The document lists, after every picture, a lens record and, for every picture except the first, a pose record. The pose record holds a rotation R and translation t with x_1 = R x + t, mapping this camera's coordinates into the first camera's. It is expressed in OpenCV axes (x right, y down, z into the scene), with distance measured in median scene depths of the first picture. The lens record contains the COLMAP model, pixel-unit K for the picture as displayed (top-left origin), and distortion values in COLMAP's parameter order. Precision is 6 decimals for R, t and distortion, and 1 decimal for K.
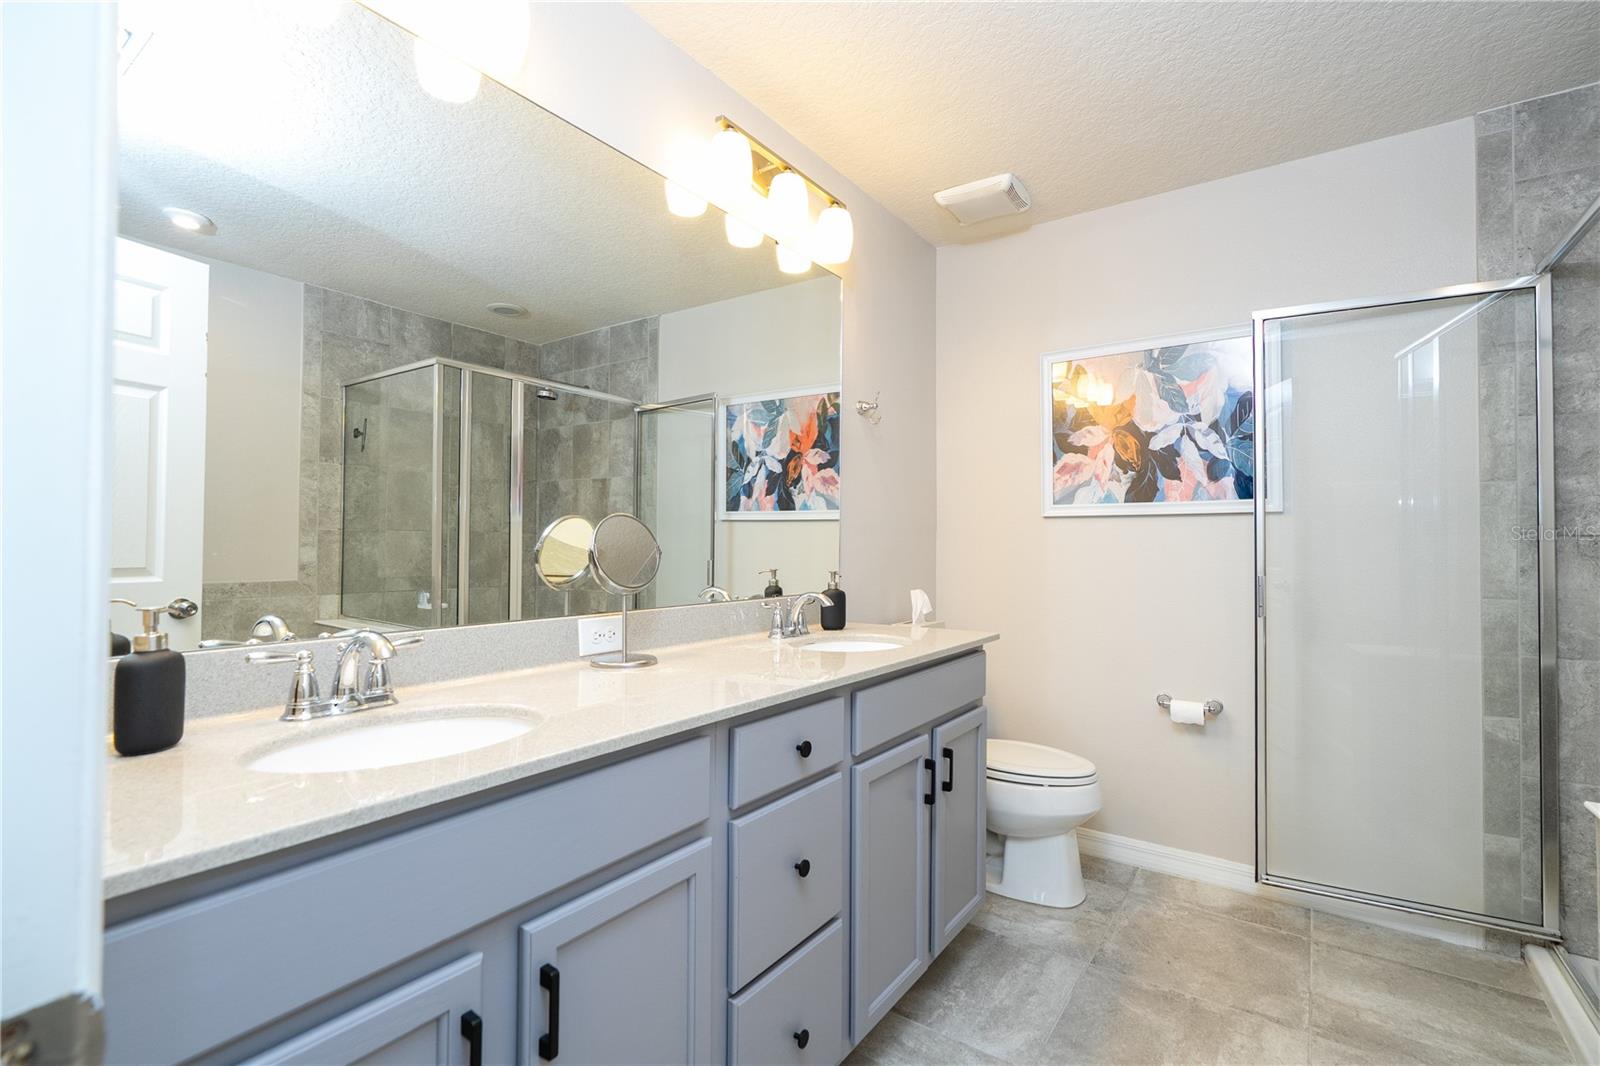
lens RADIAL K [[722.8, 0, 811.2], [0, 722.8, 529.0], [0, 0, 1]] dist [-0.002813, 0.000995]
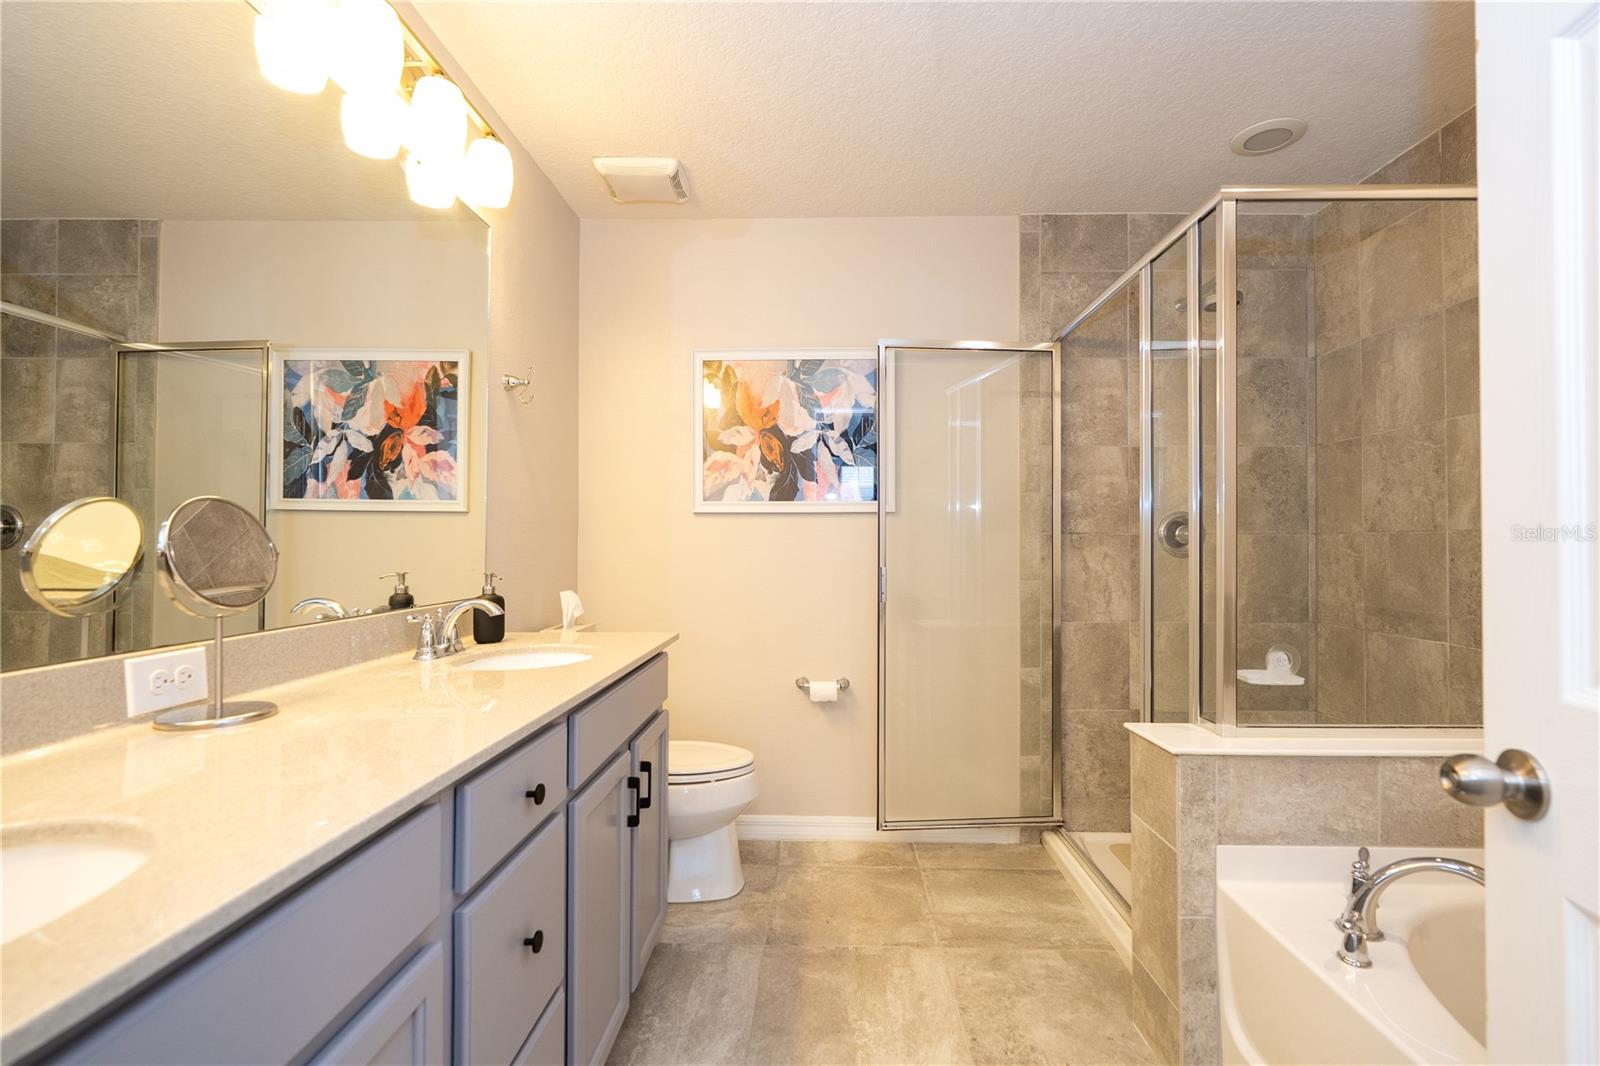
lens RADIAL K [[722.8, 0, 811.2], [0, 722.8, 529.0], [0, 0, 1]] dist [-0.002813, 0.000995]
pose [[0.834692, 0.005640, 0.550687, -0.116289], [-0.008669, 0.999958, 0.002899, 0.001441], [-0.550648, -0.007194, 0.834707, 0.091635]]
